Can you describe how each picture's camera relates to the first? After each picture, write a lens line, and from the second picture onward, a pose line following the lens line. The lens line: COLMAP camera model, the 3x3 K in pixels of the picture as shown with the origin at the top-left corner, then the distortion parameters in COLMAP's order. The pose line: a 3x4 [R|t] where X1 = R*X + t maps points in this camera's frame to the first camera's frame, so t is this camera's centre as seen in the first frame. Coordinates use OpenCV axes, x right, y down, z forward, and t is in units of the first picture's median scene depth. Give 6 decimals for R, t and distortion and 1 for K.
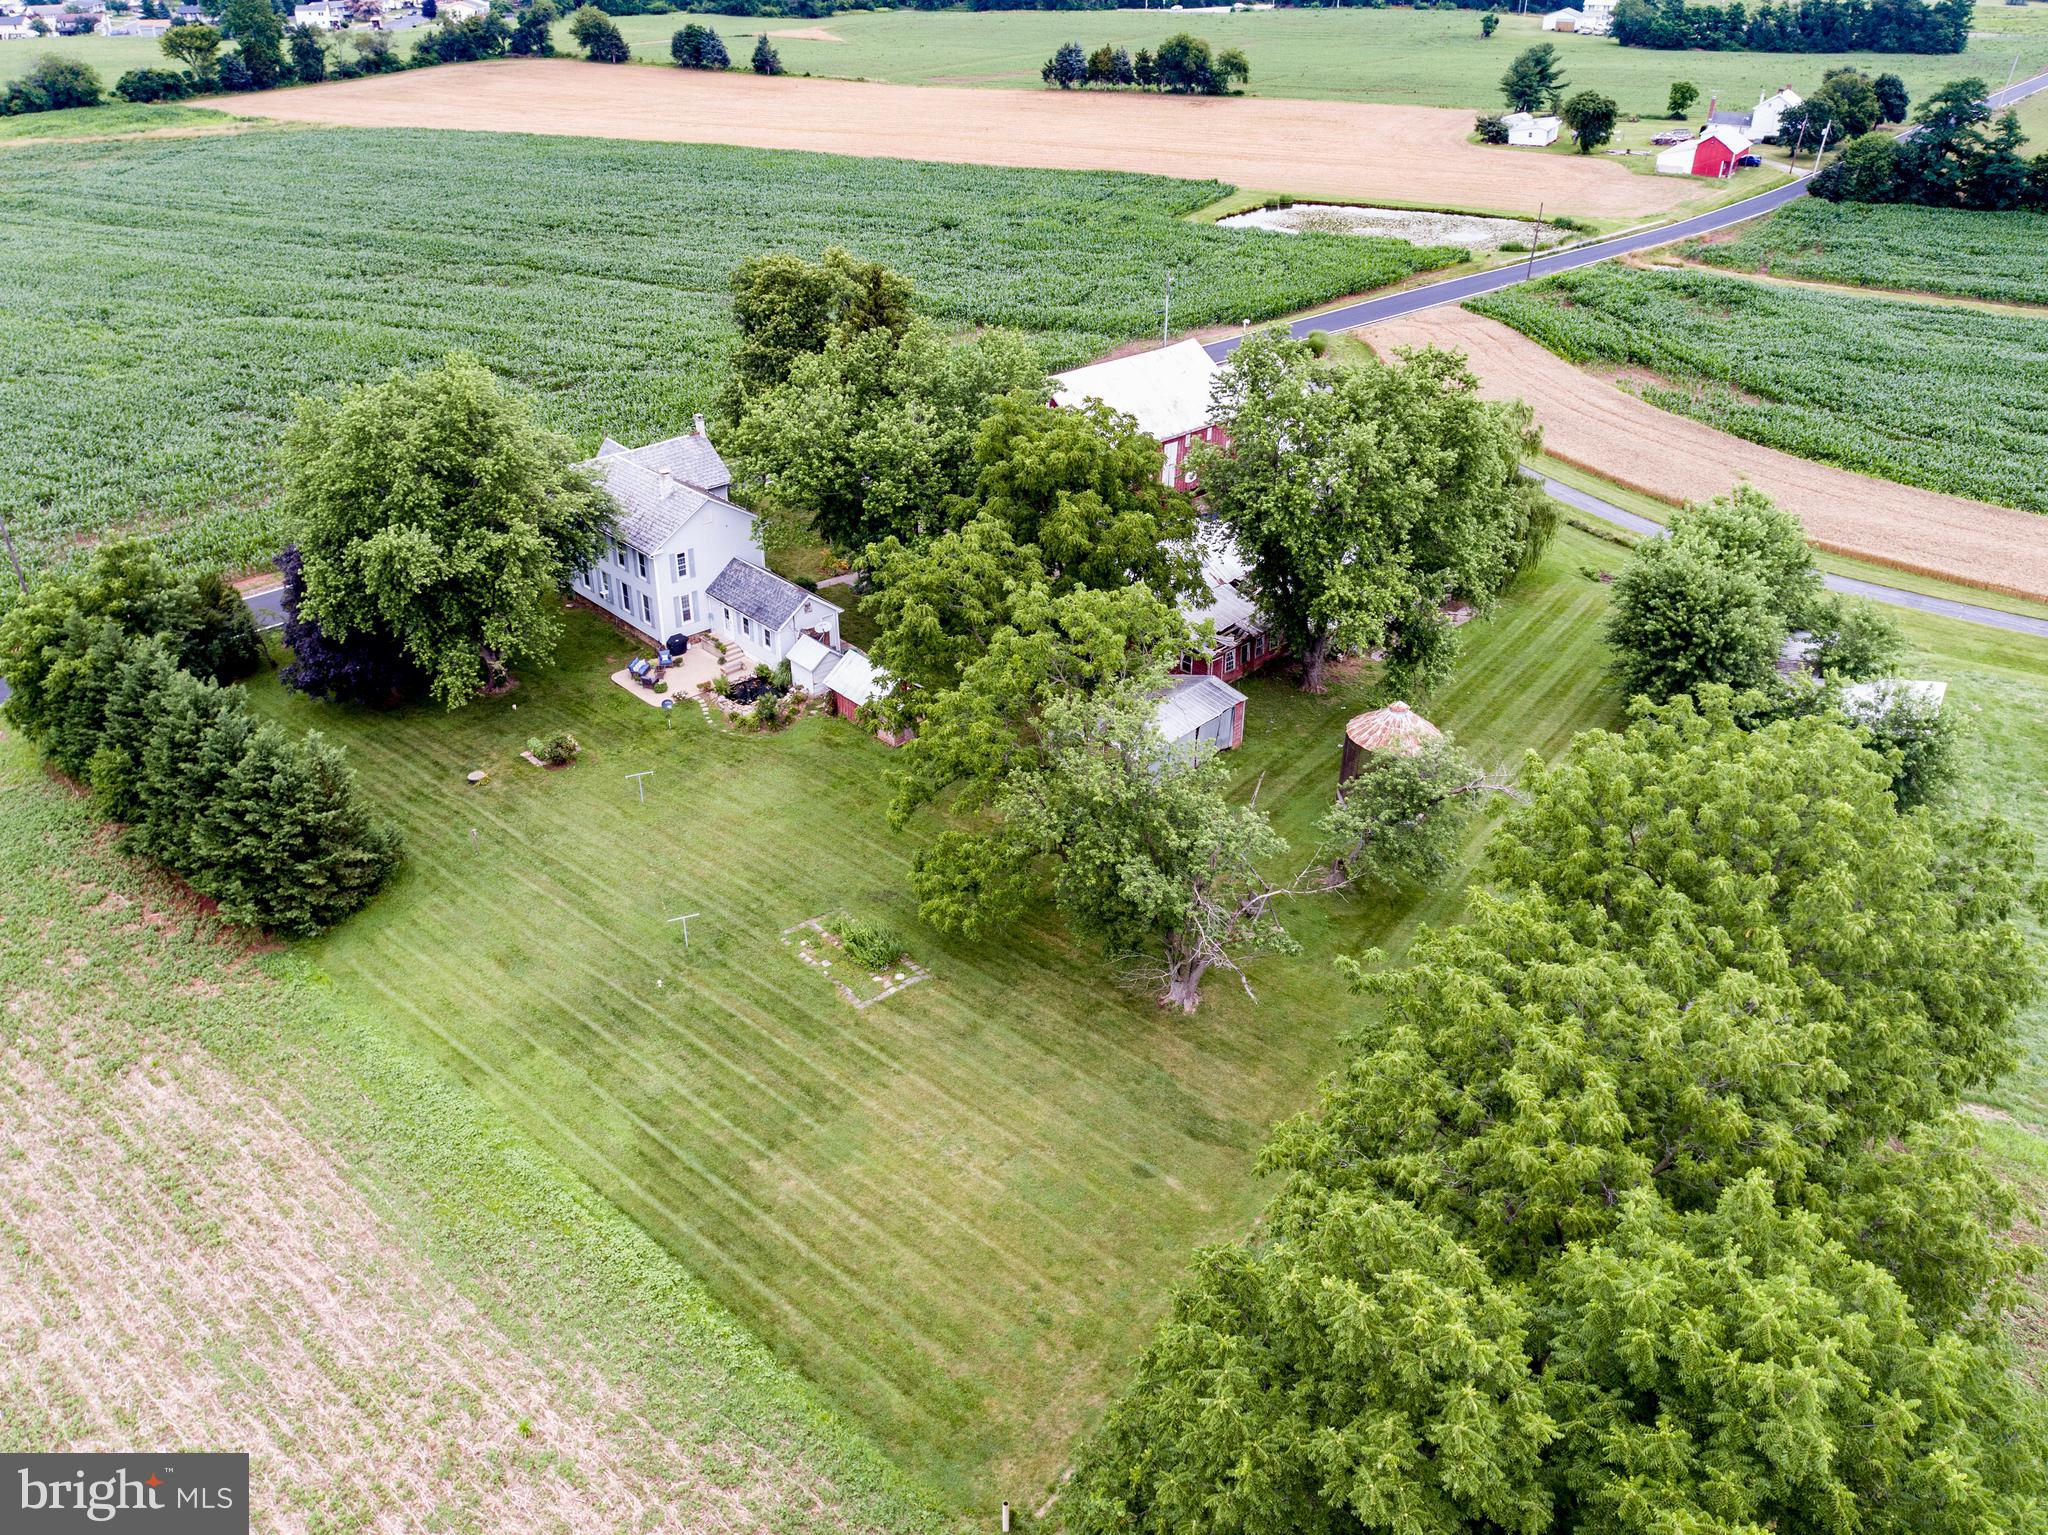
lens RADIAL K [[1560.3, 0, 1021.4], [0, 1560.3, 769.4], [0, 0, 1]] dist [-0.018251, 0.012855]
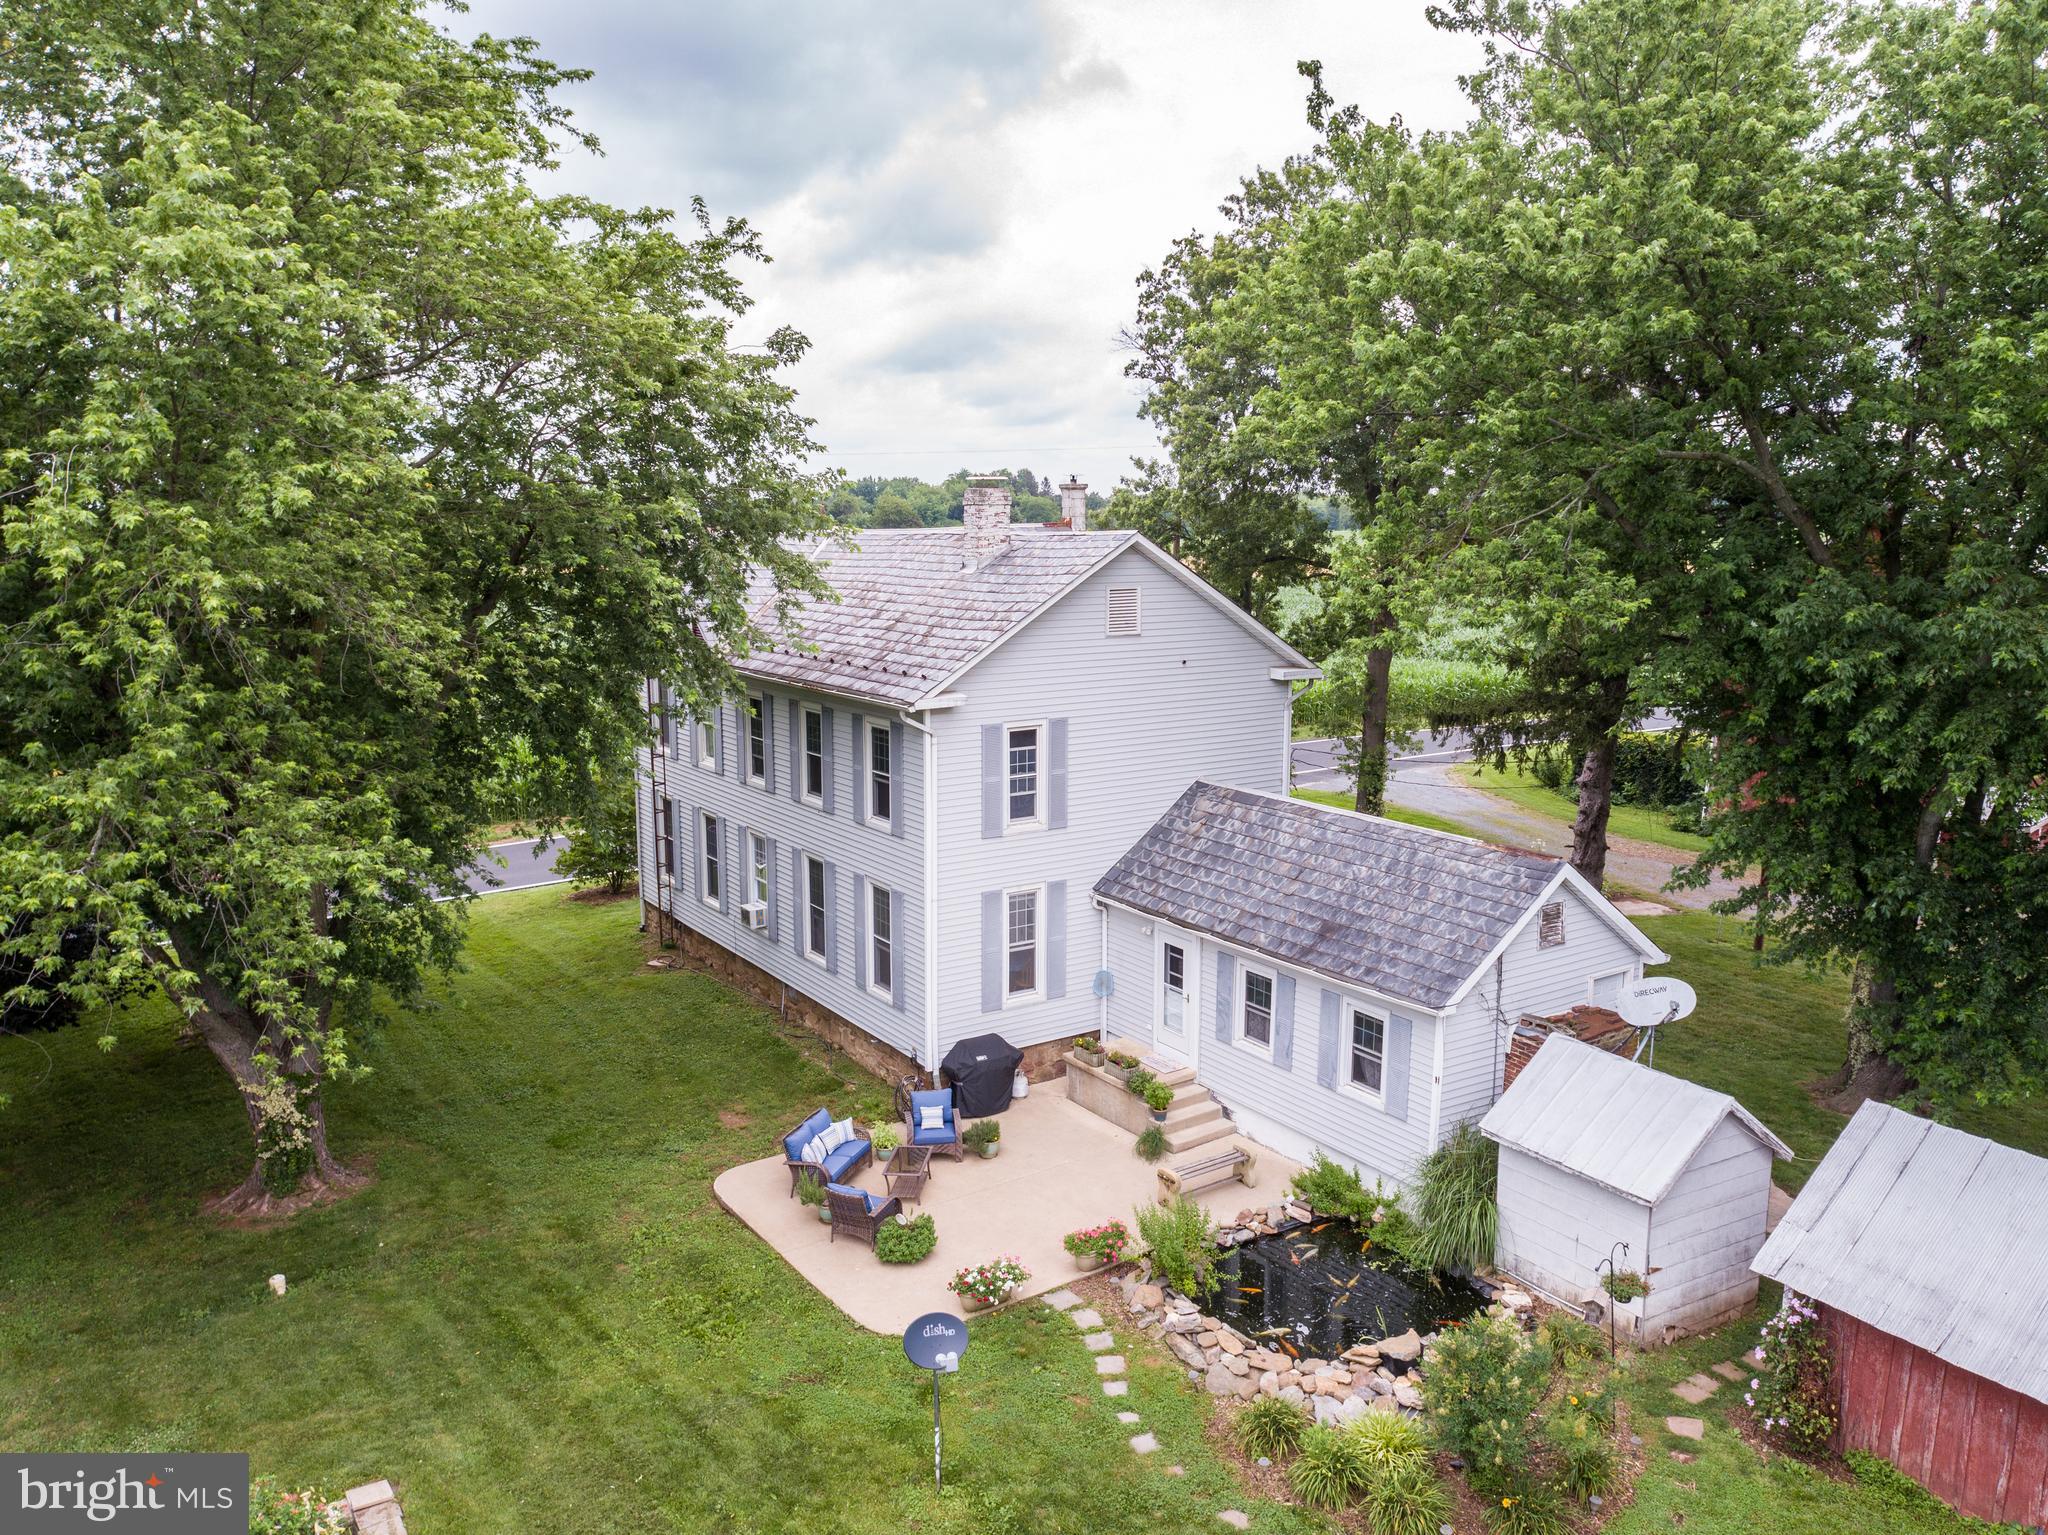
lens RADIAL K [[1560.3, 0, 1021.4], [0, 1560.3, 769.4], [0, 0, 1]] dist [-0.018251, 0.012855]
pose [[0.987100, 0.016594, -0.159243, -0.175505], [-0.070051, 0.939122, -0.336367, -0.040810], [0.143967, 0.343183, 0.928170, 0.749685]]
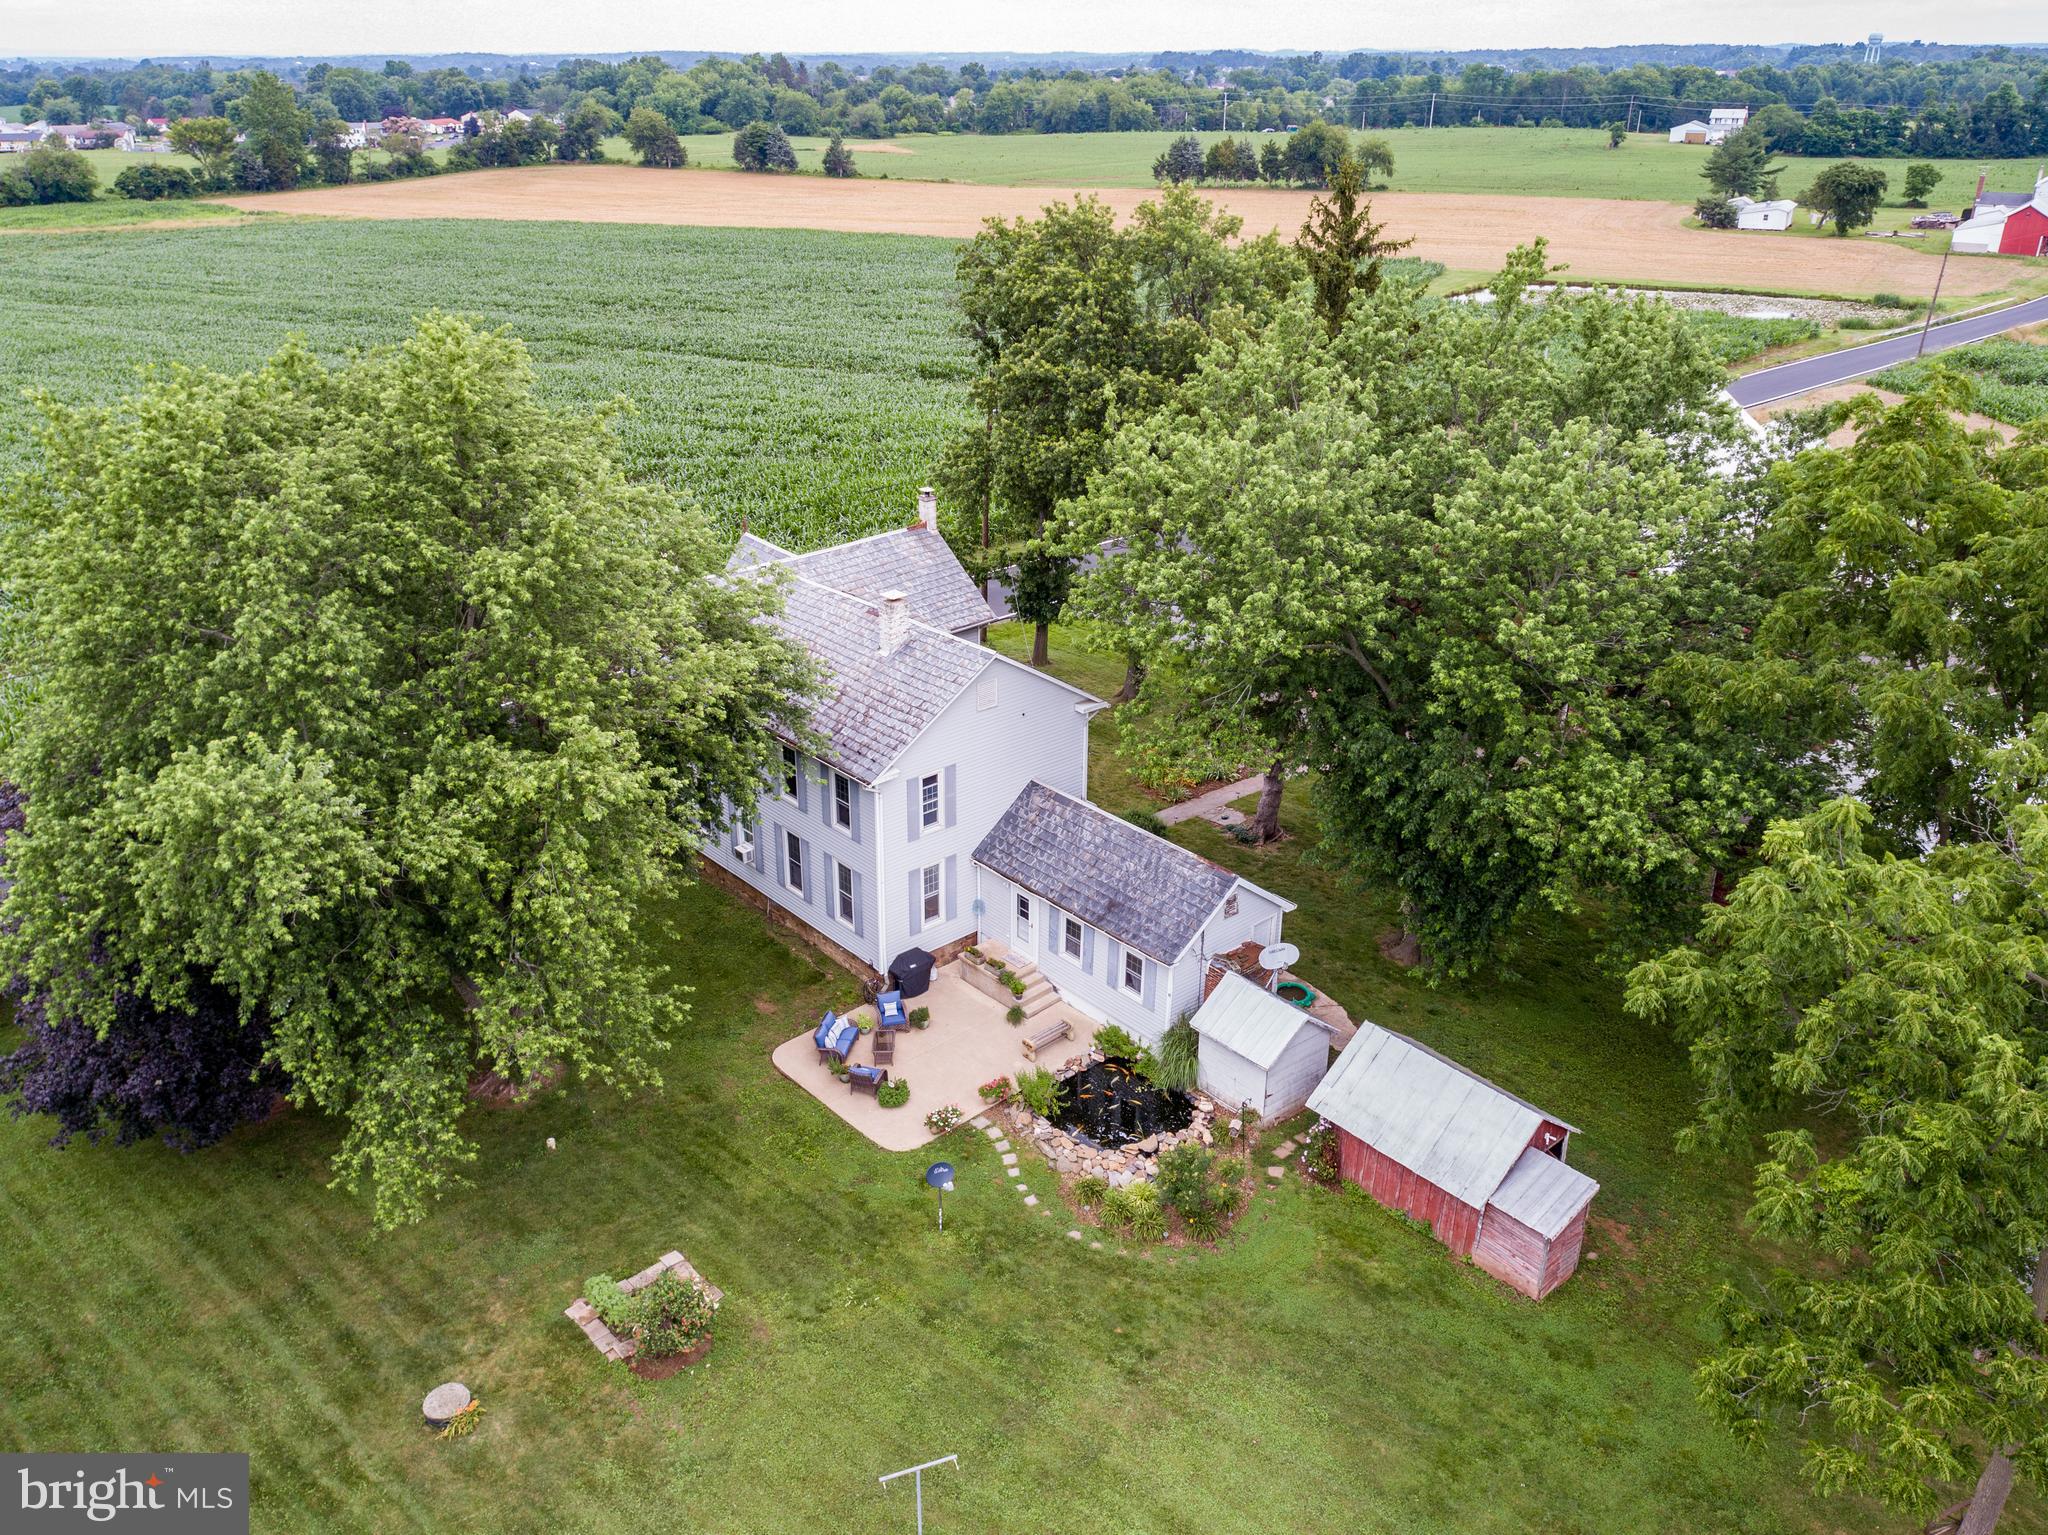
lens RADIAL K [[1560.3, 0, 1021.4], [0, 1560.3, 769.4], [0, 0, 1]] dist [-0.018251, 0.012855]
pose [[0.999911, 0.003839, -0.012812, -0.186568], [-0.004977, 0.995929, -0.090005, -0.100259], [0.012414, 0.090061, 0.995859, 0.552956]]
